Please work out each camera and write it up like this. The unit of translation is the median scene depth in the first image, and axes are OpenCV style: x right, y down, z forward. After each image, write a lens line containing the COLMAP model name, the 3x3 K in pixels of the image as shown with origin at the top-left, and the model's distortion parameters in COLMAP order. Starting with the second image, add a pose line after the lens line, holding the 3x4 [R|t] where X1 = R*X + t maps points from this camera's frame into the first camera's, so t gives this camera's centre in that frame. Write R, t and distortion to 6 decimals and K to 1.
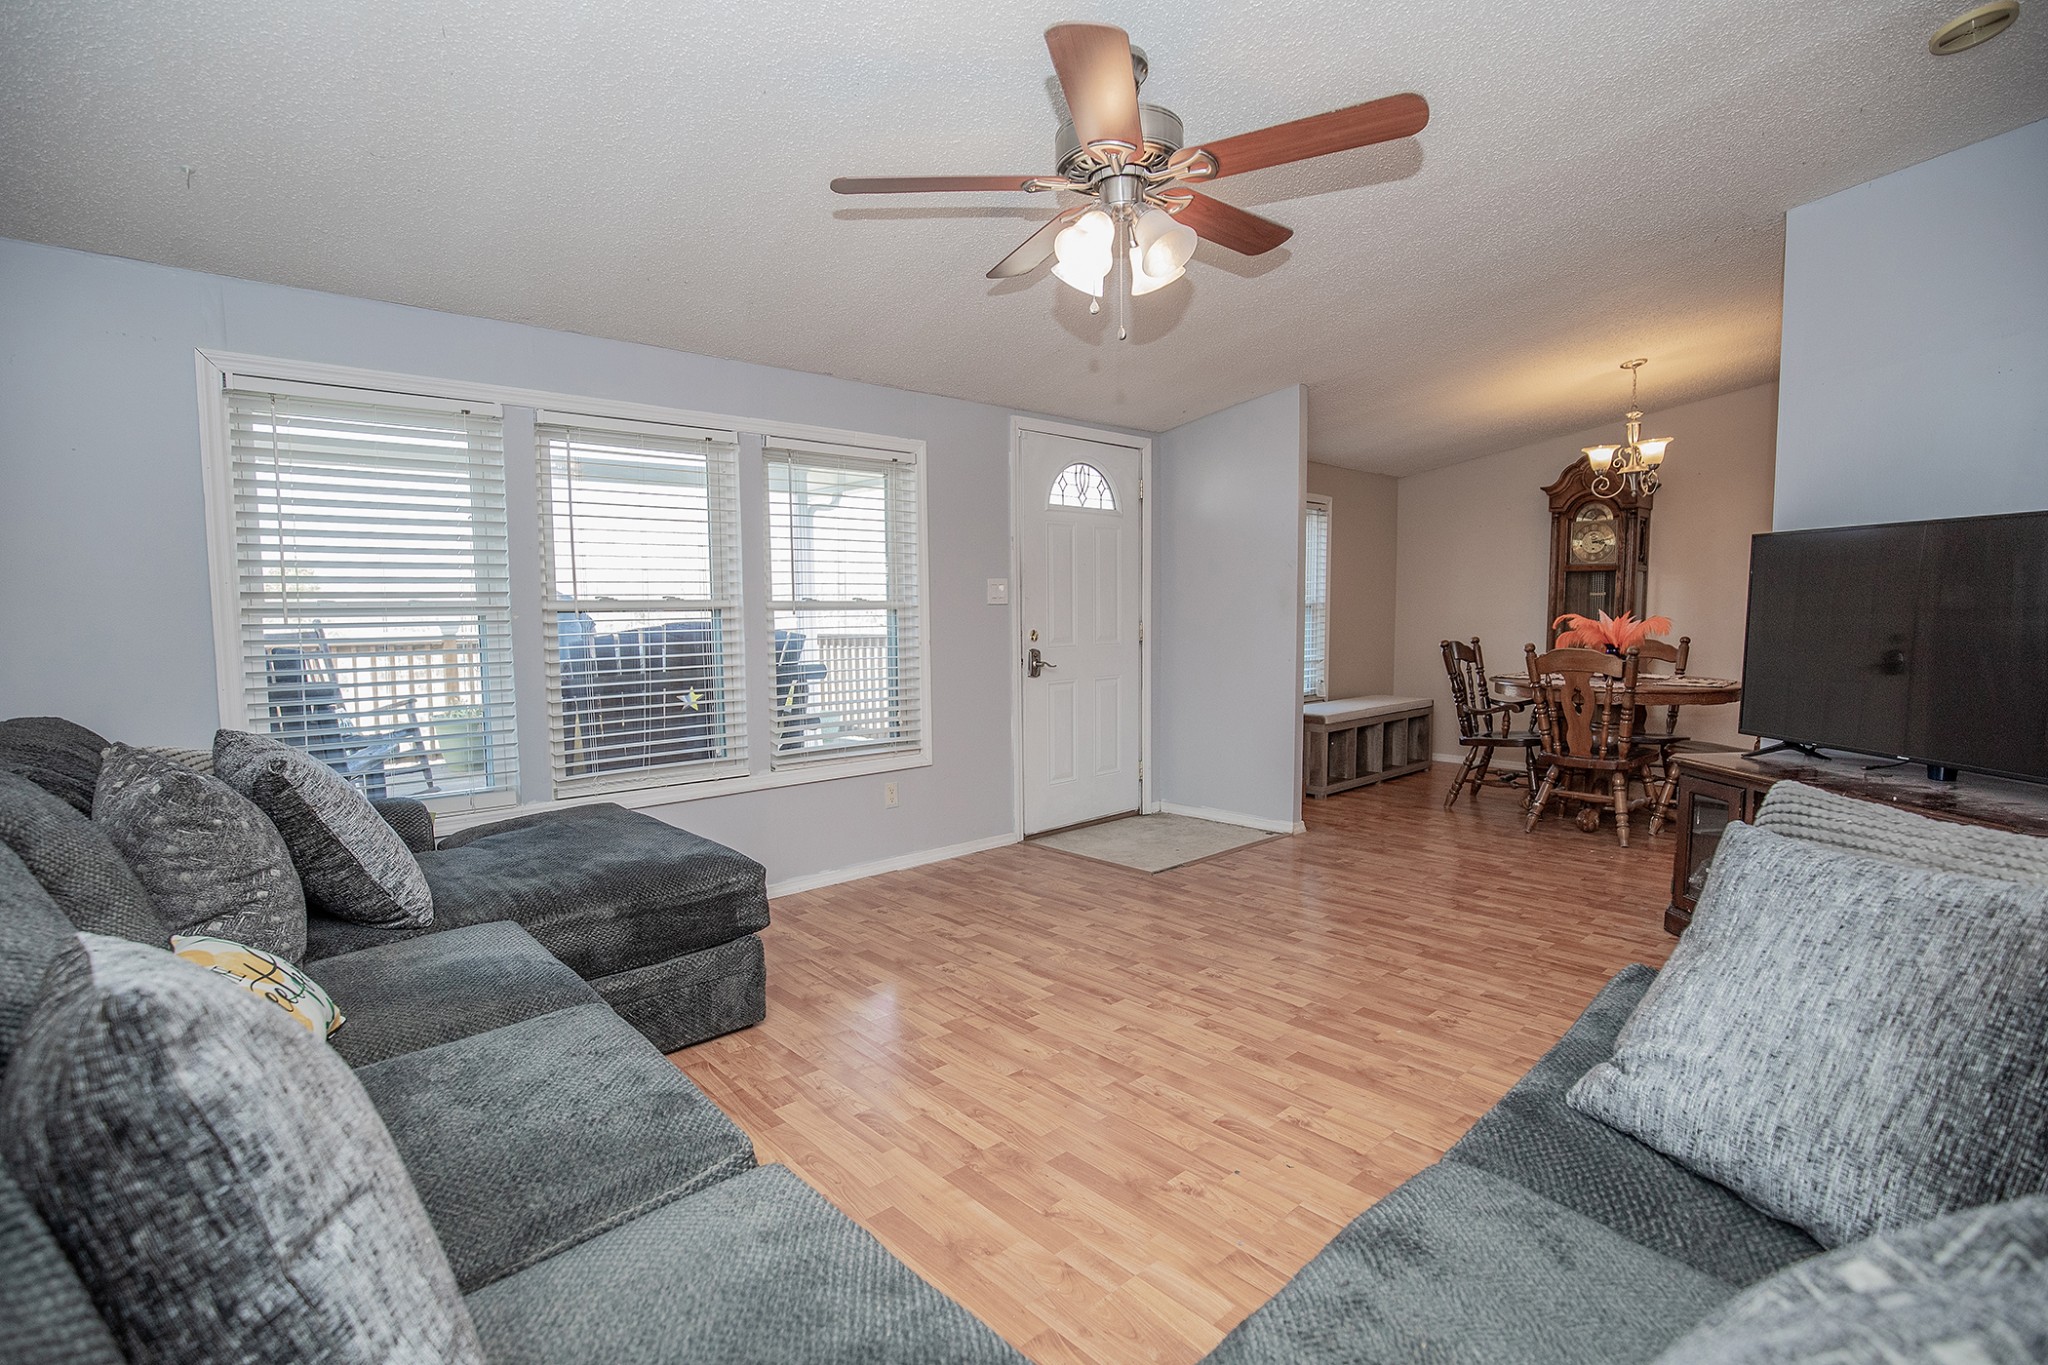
lens RADIAL K [[964.2, 0, 1022.6], [0, 964.2, 684.9], [0, 0, 1]] dist [-0.031053, 0.001544]
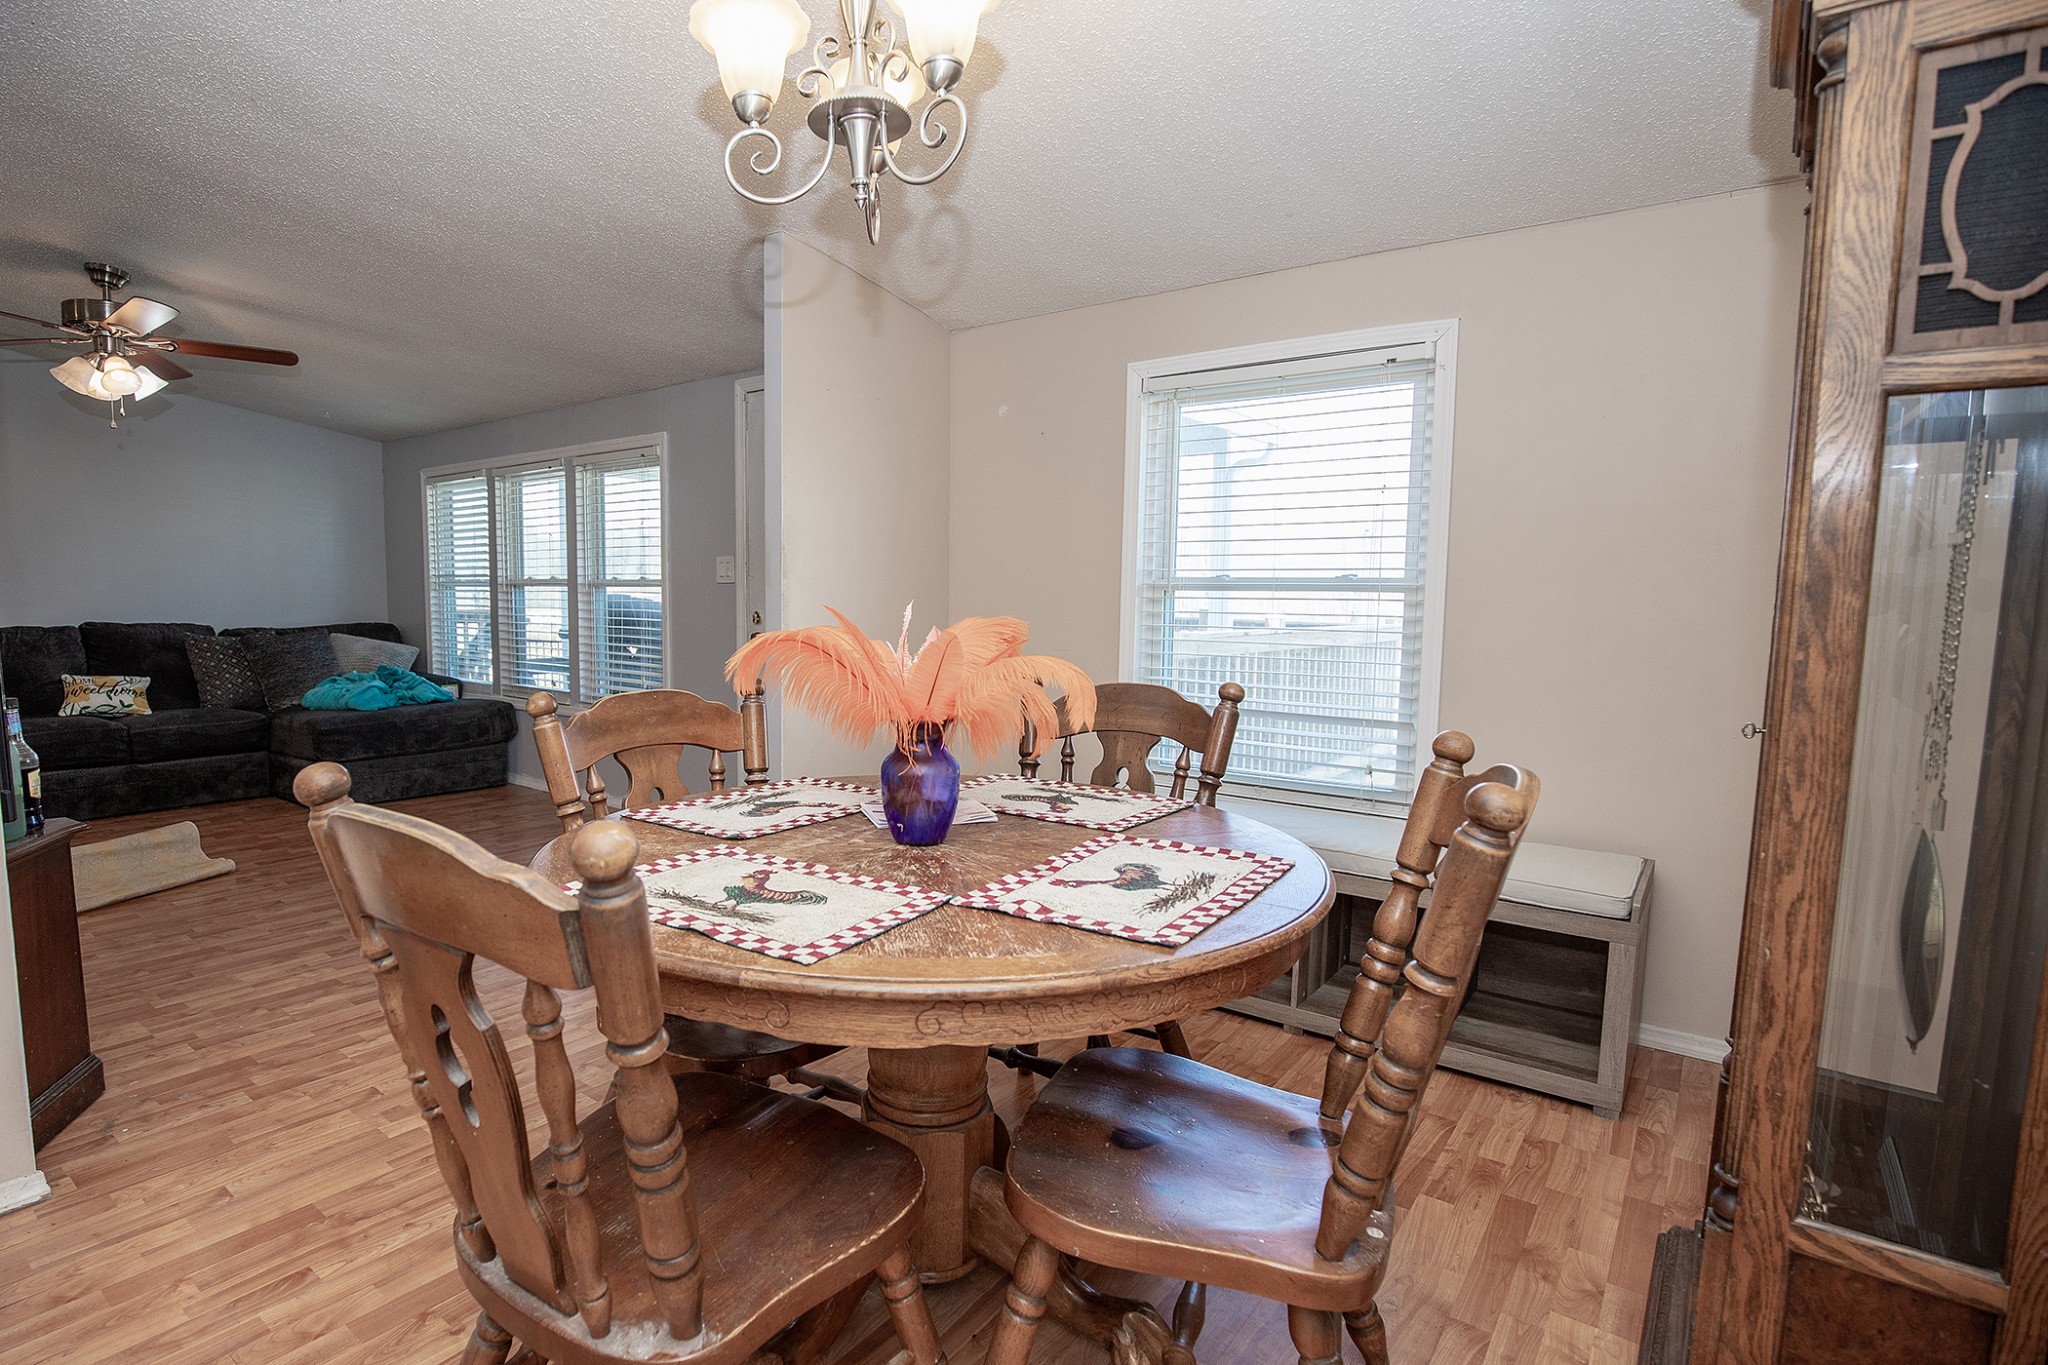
lens RADIAL K [[1037.8, 0, 887.0], [0, 1037.8, 688.9], [0, 0, 1]] dist [-0.005014, 0.000052]
pose [[0.113581, 0.106965, -0.987754, 1.359688], [-0.084395, 0.991633, 0.097680, -0.124295], [0.989938, 0.072267, 0.121658, 1.387774]]
